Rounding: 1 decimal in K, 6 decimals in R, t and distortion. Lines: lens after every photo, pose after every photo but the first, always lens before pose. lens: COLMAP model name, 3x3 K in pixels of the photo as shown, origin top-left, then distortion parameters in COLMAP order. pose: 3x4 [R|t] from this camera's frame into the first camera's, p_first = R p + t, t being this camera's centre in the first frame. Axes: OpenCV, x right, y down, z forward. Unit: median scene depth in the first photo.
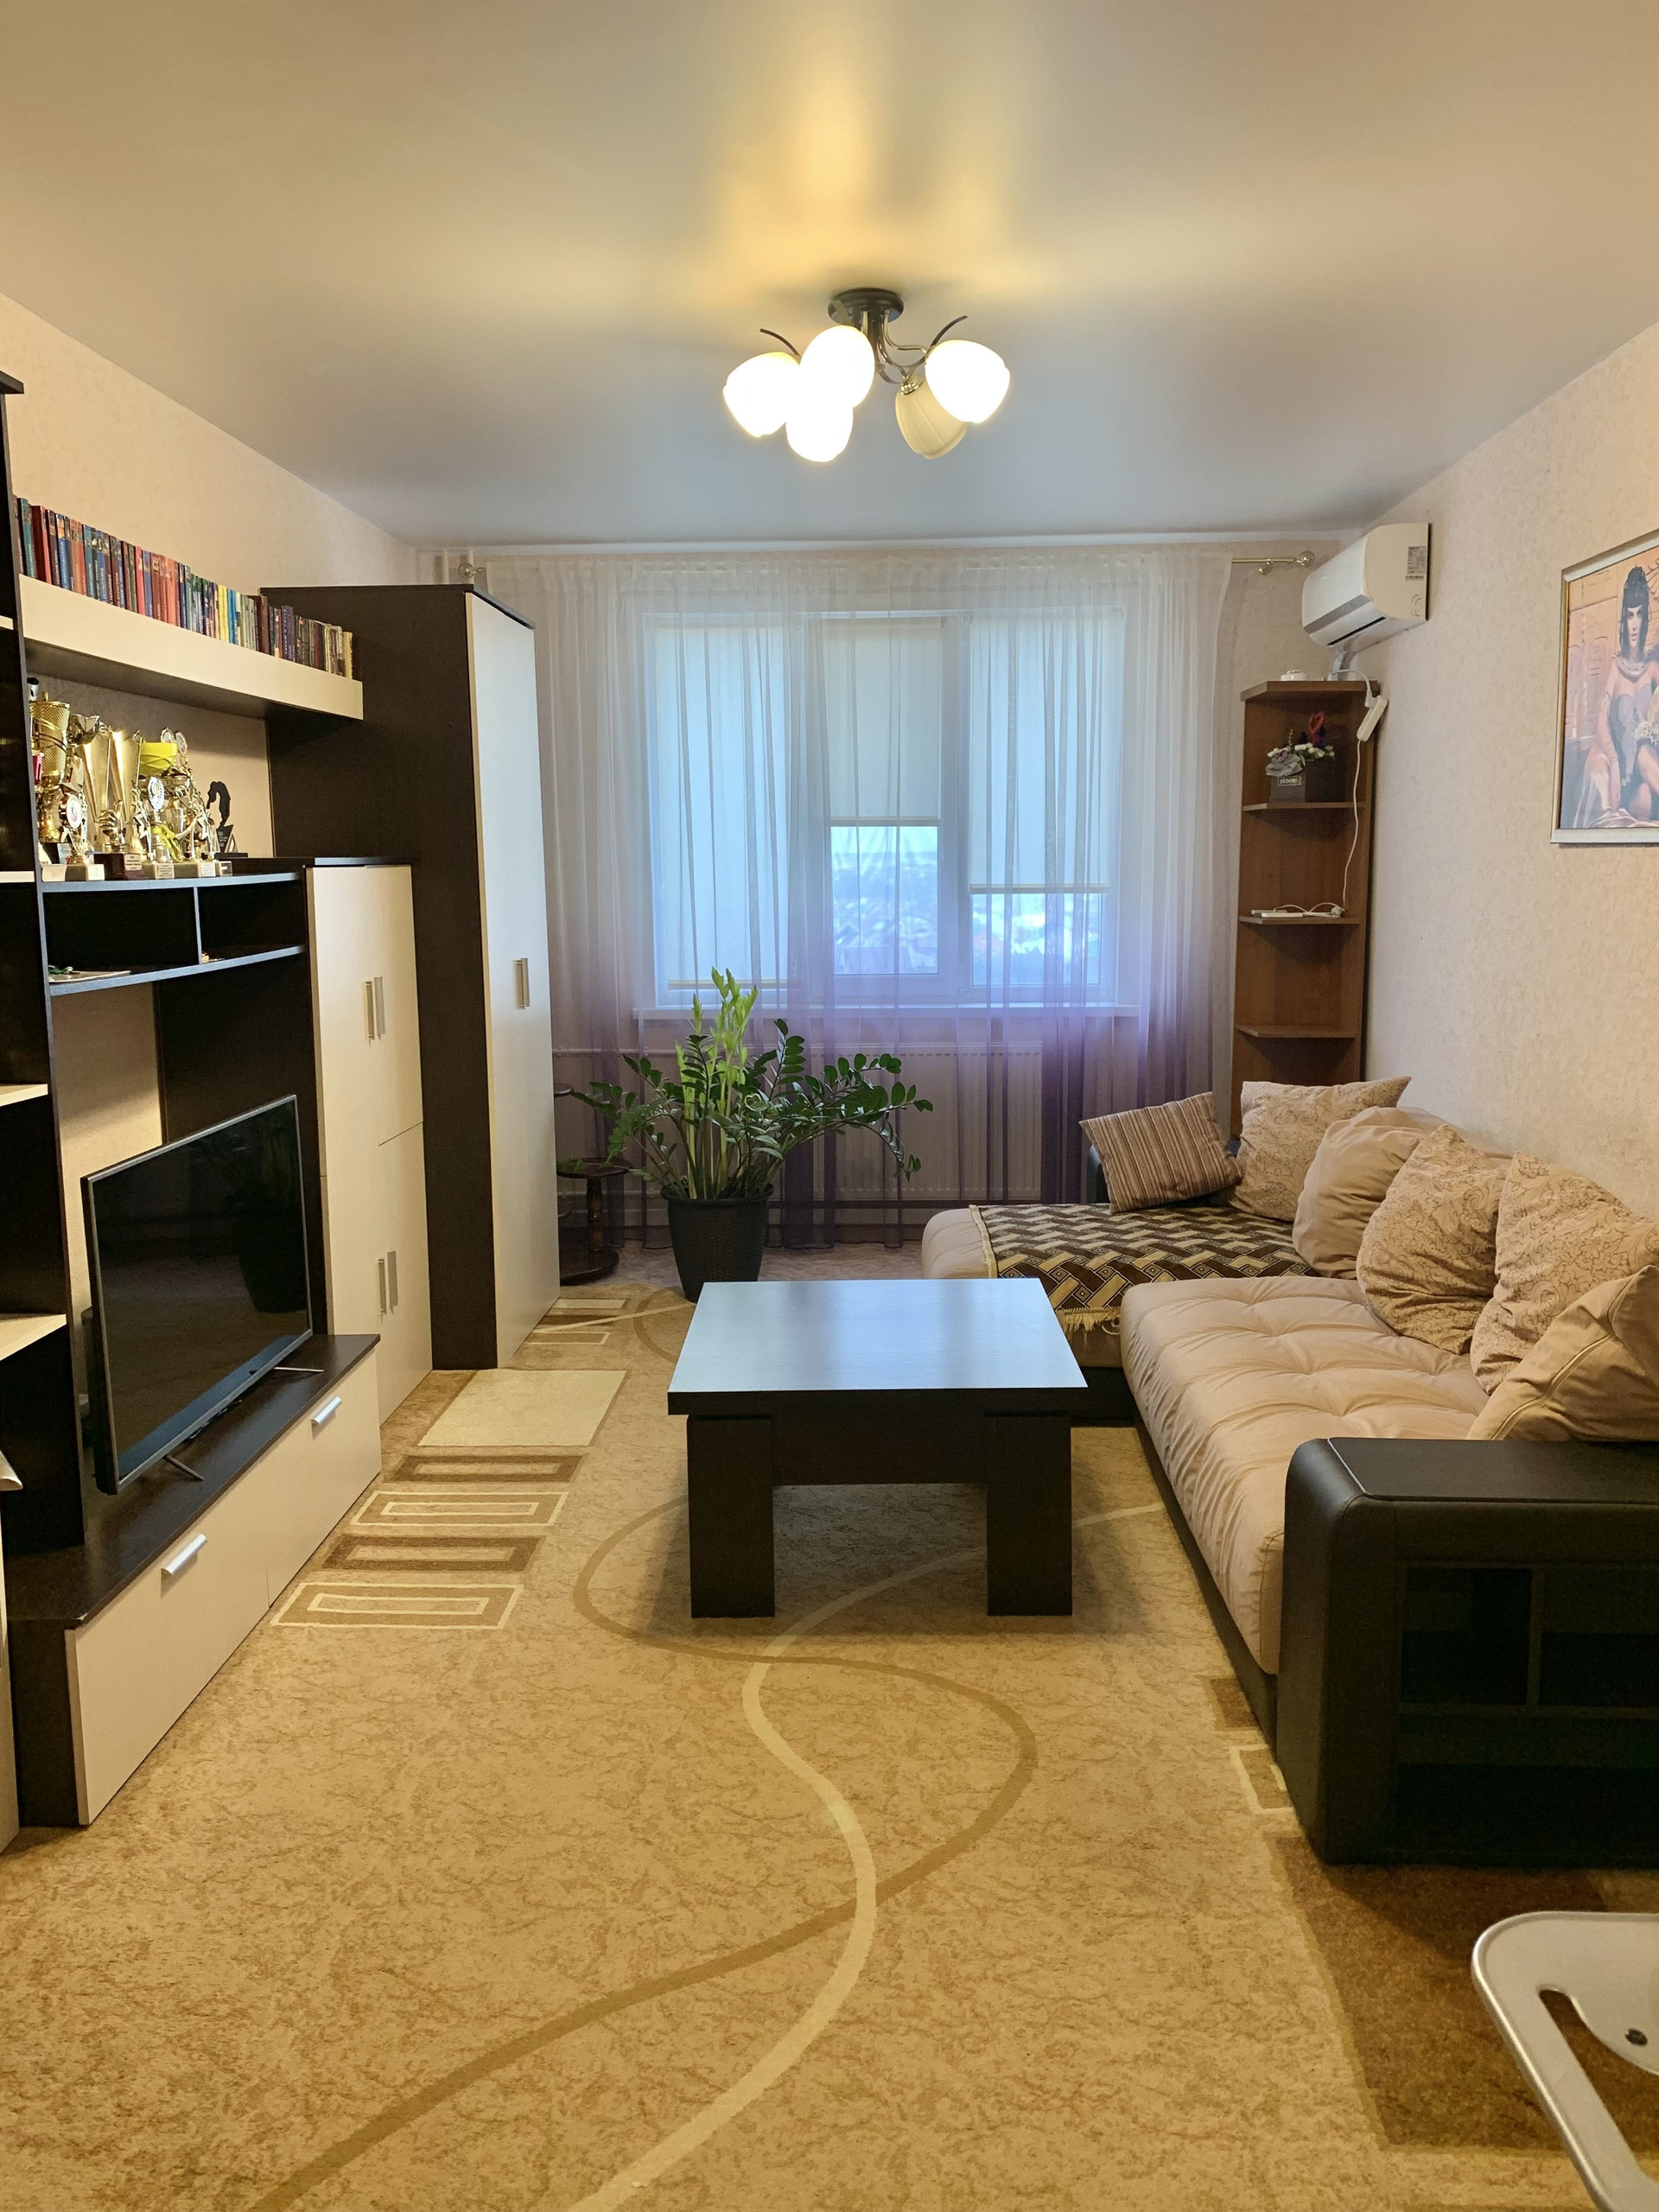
lens RADIAL K [[1713.4, 0, 834.2], [0, 1713.4, 1080.6], [0, 0, 1]] dist [0.021239, -0.005649]
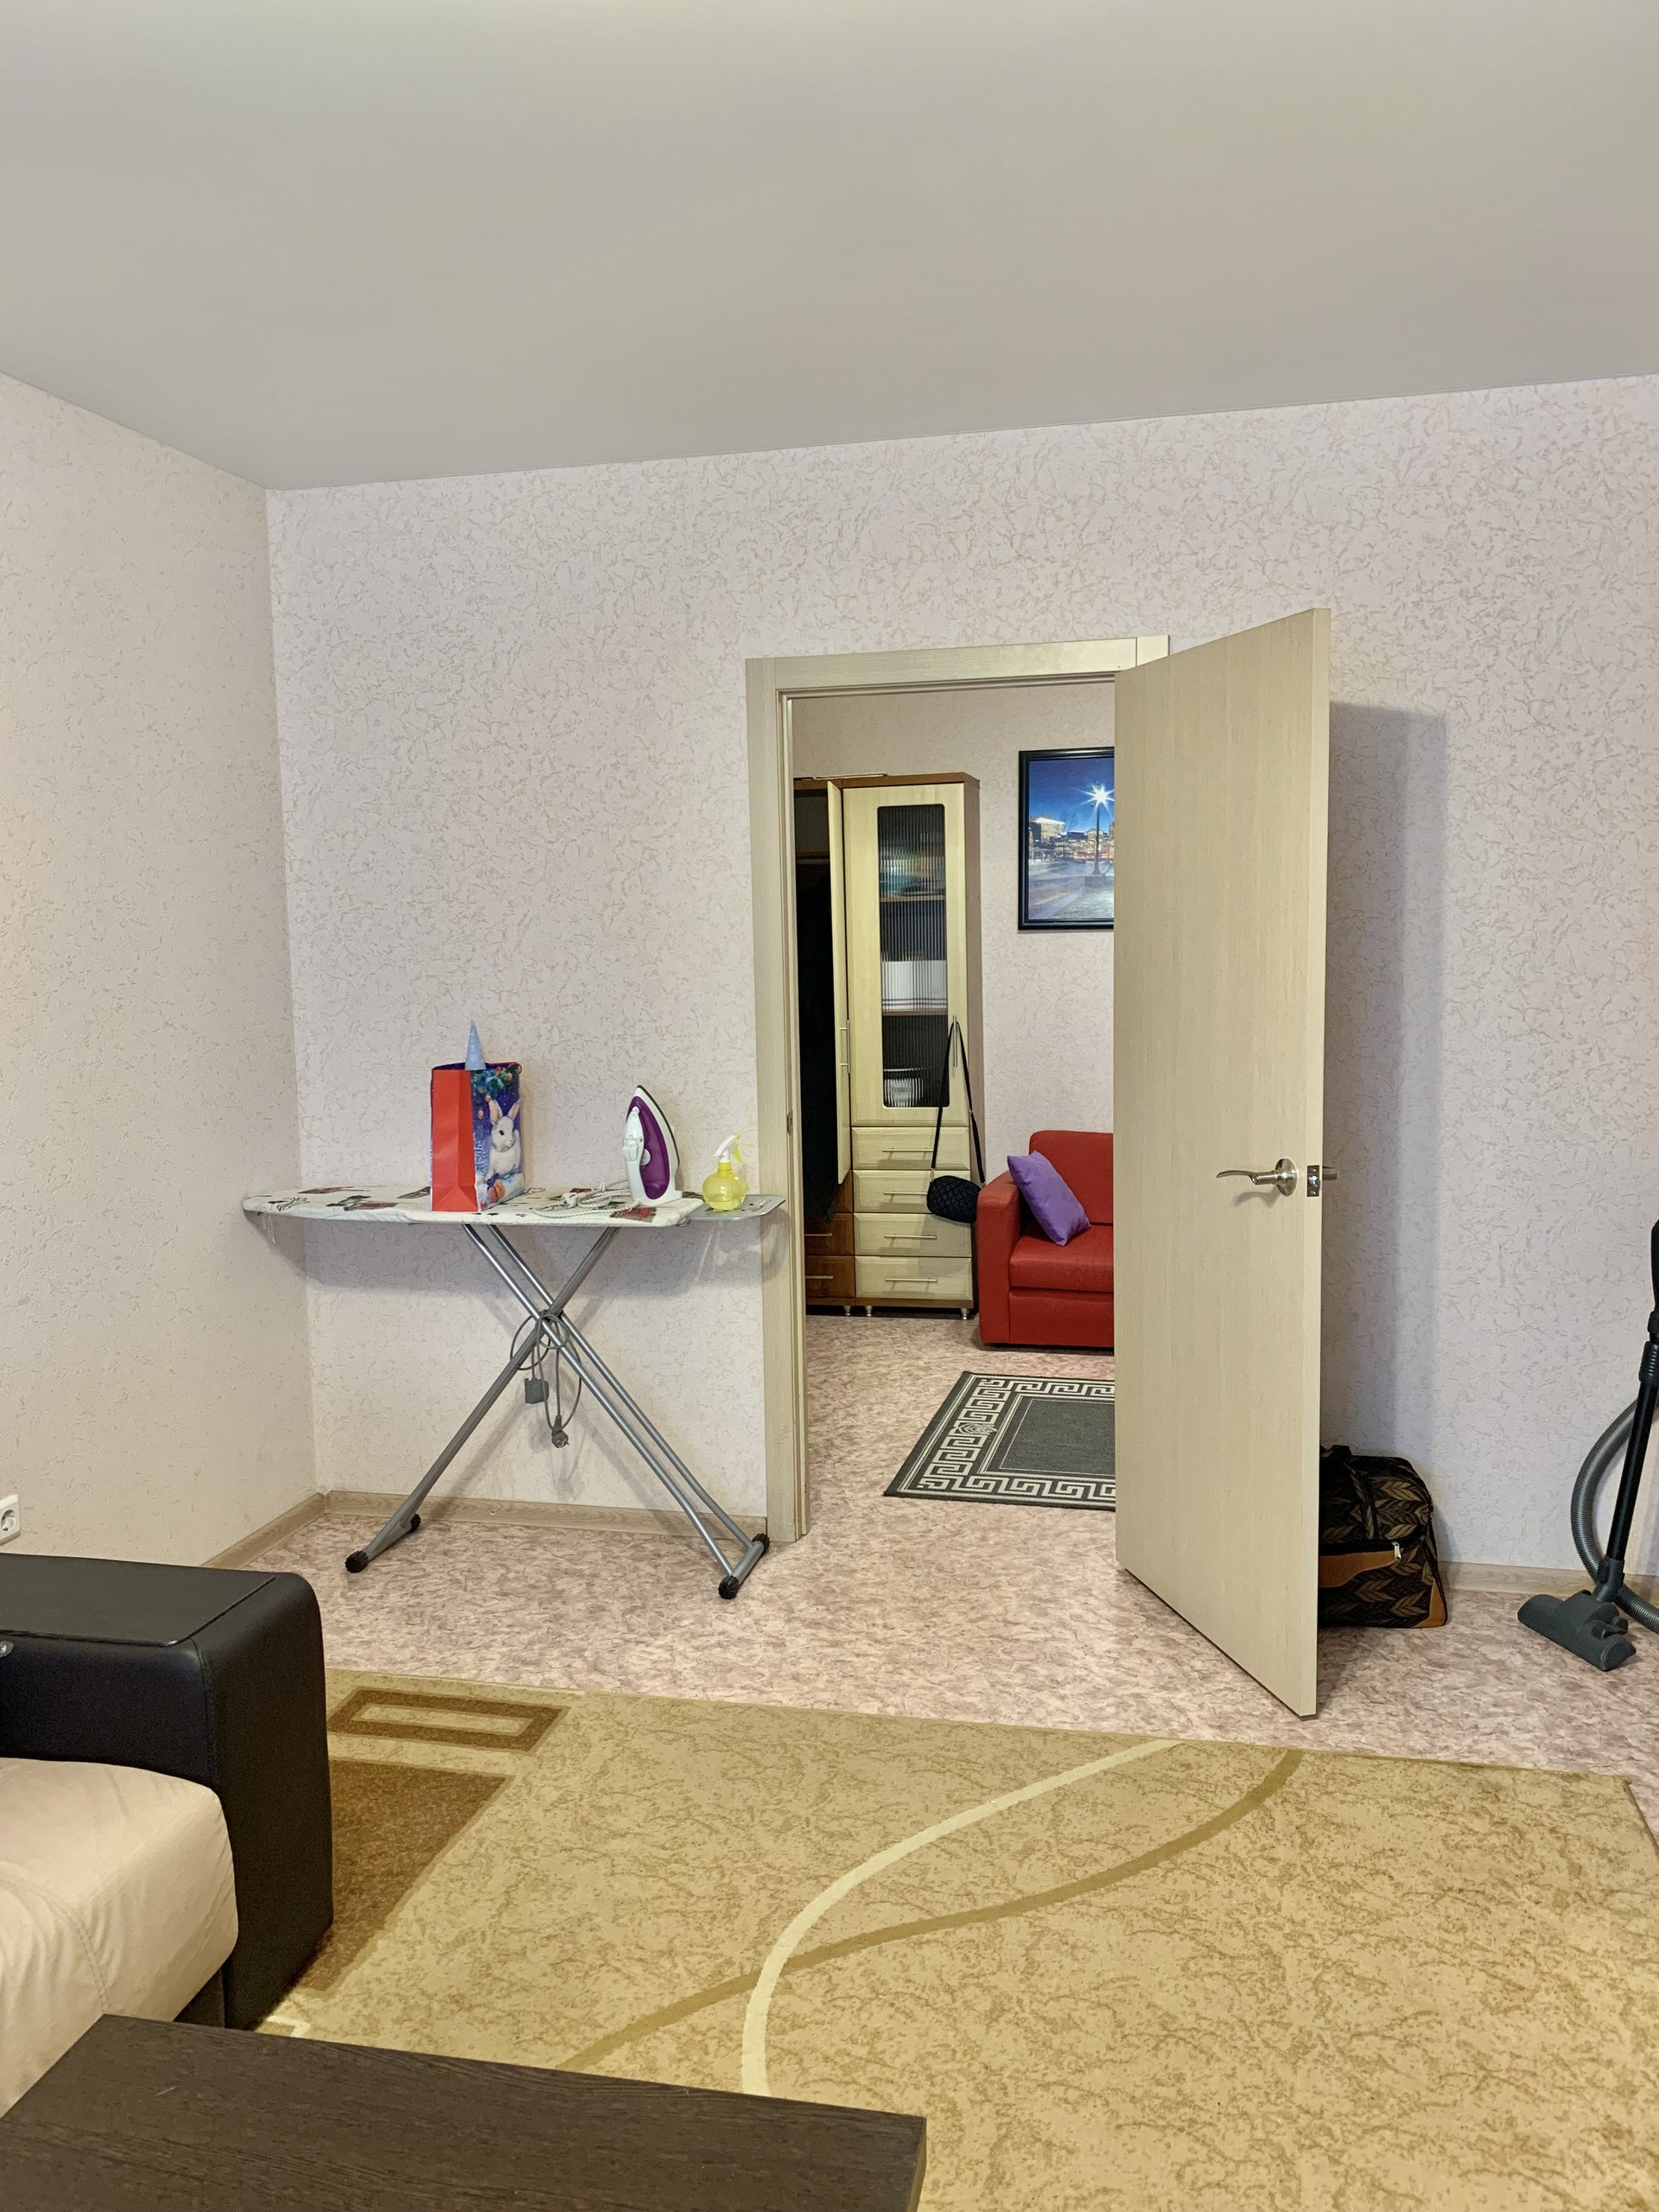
lens RADIAL K [[1713.4, 0, 834.2], [0, 1713.4, 1080.6], [0, 0, 1]] dist [0.021239, -0.005649]
pose [[-0.980461, 0.011029, 0.196403, -0.224809], [0.054760, 0.974264, 0.218659, -0.256356], [-0.188936, 0.225142, -0.955832, 1.861662]]
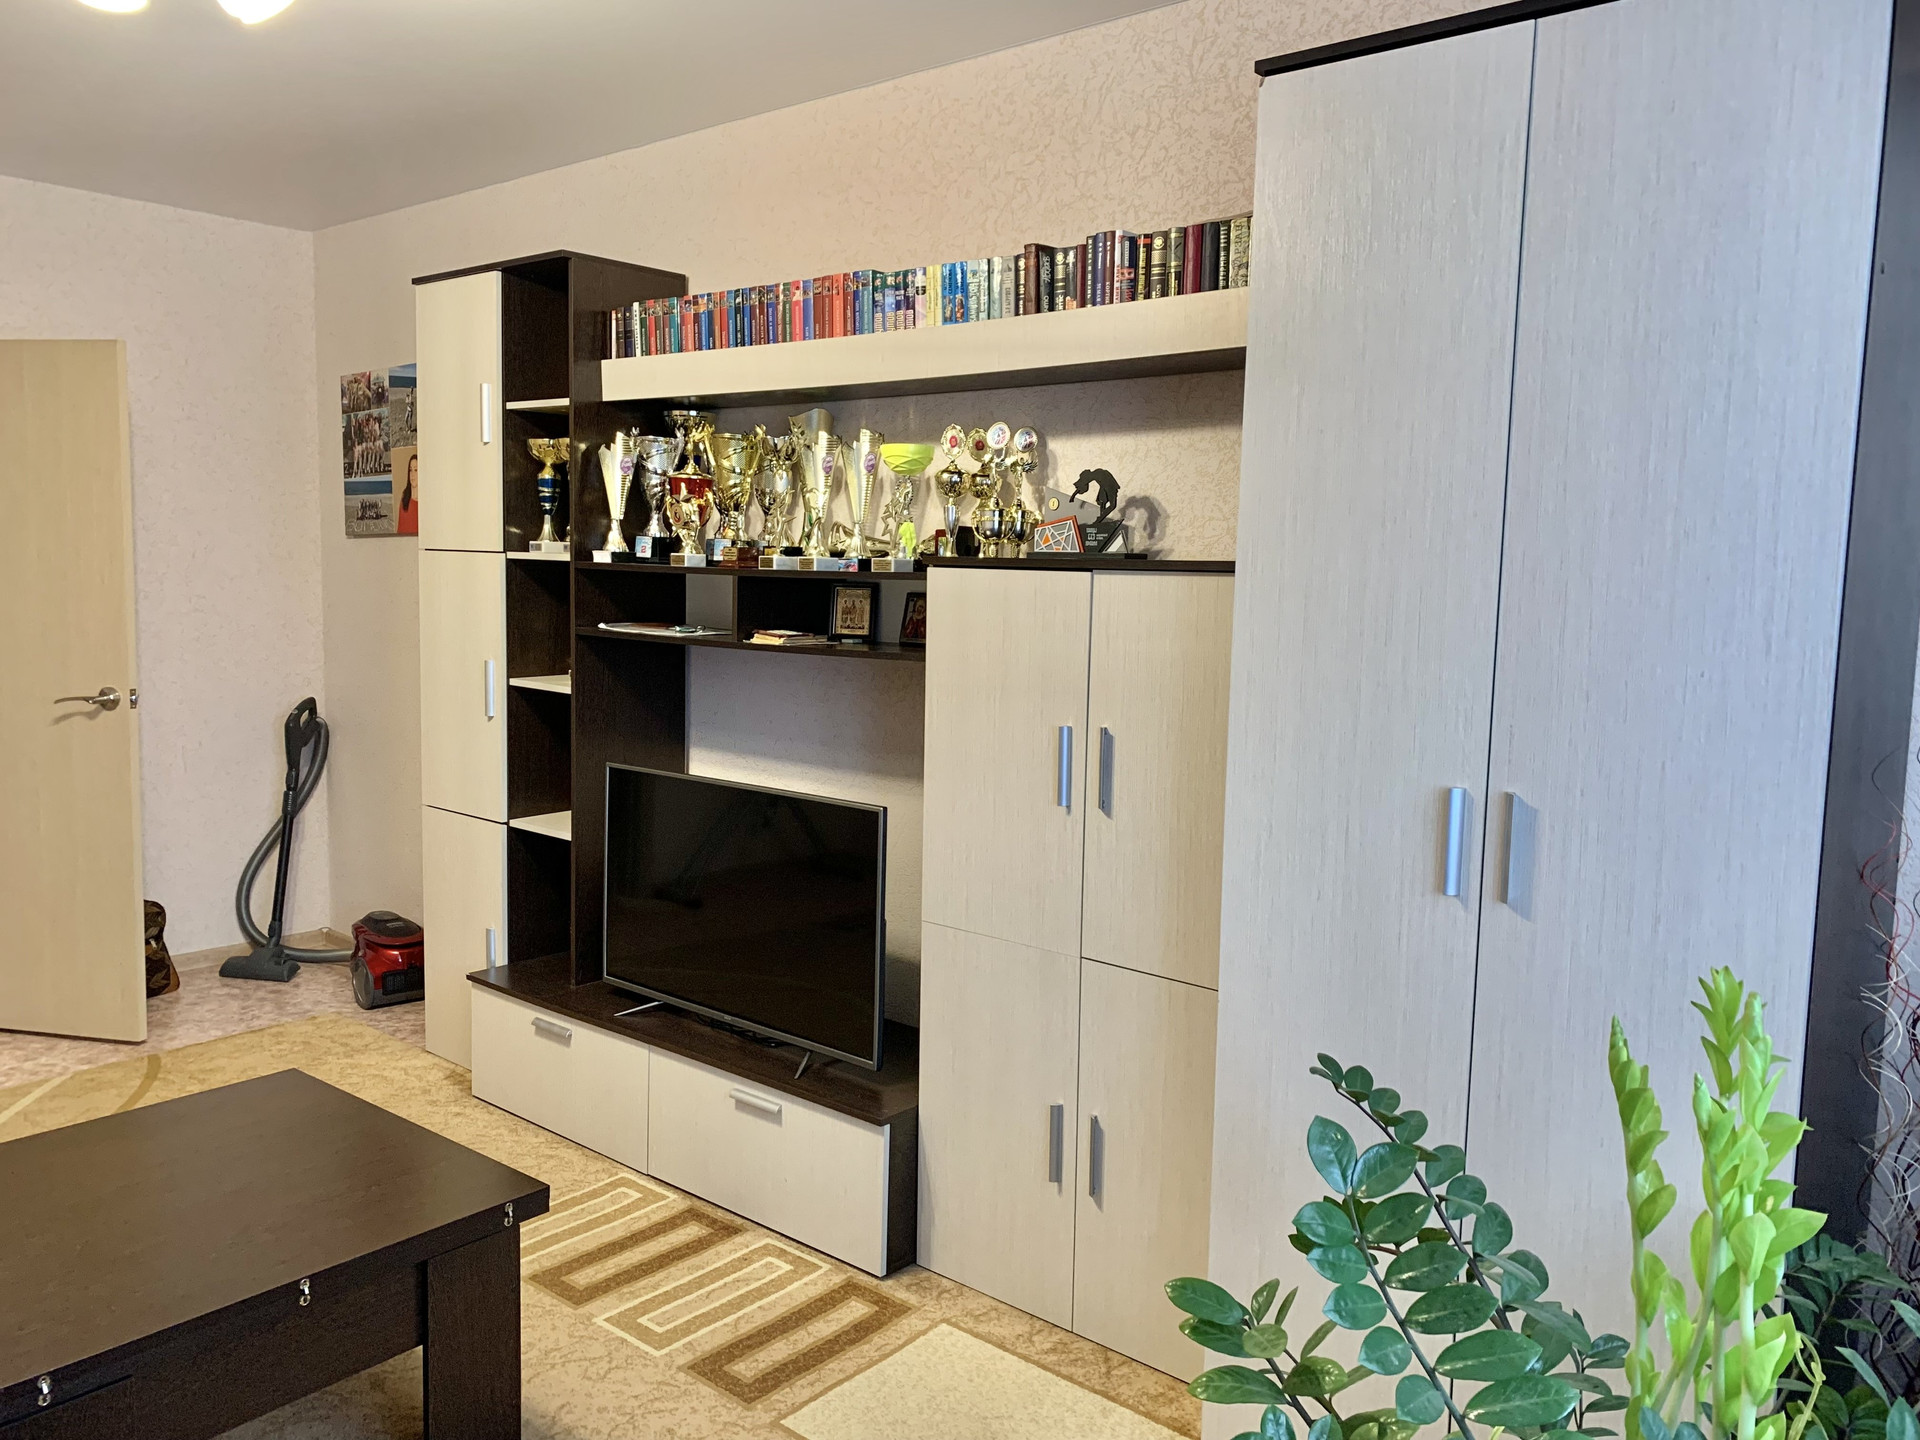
lens RADIAL K [[1487.2, 0, 960.0], [0, 1487.2, 720.0], [0, 0, 1]] dist [0.021239, -0.005649]
pose [[-0.628650, 0.080260, -0.773535, 0.436922], [-0.117535, 0.973429, 0.196521, -0.322755], [0.768755, 0.214461, -0.602513, 2.412401]]
